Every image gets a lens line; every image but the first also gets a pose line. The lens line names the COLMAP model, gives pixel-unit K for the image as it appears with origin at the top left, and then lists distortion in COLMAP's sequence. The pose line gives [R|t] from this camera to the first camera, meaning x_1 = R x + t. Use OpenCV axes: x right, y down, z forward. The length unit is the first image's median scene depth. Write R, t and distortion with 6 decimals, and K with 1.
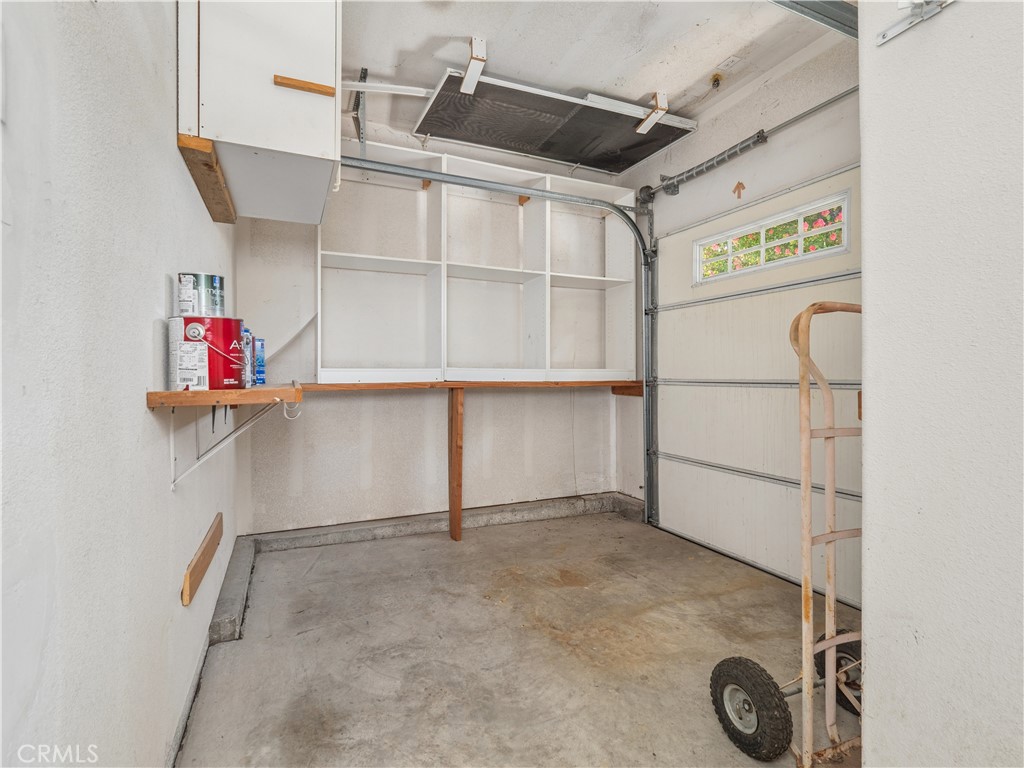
lens RADIAL K [[487.5, 0, 514.5], [0, 487.5, 376.4], [0, 0, 1]] dist [0.009477, -0.003716]
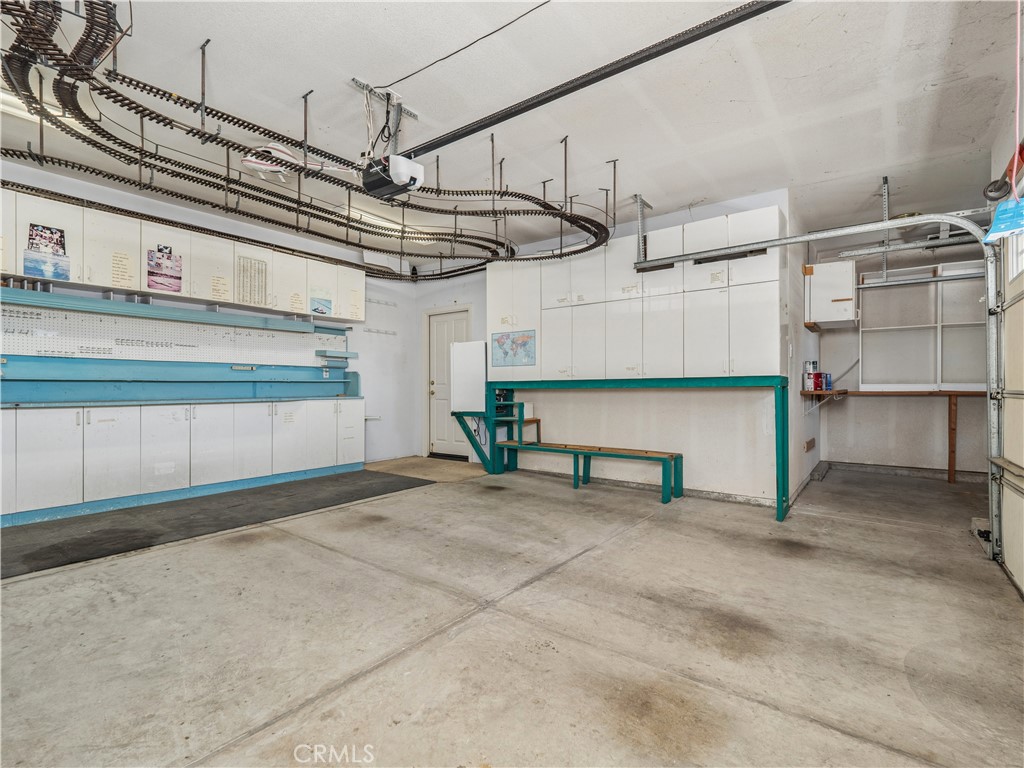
lens RADIAL K [[487.5, 0, 516.9], [0, 487.5, 383.8], [0, 0, 1]] dist [0.009477, -0.003716]
pose [[0.482870, -0.004419, -0.875681, 0.705037], [-0.003917, 0.999966, -0.007206, 0.003777], [0.875683, 0.006909, 0.482837, -1.262625]]
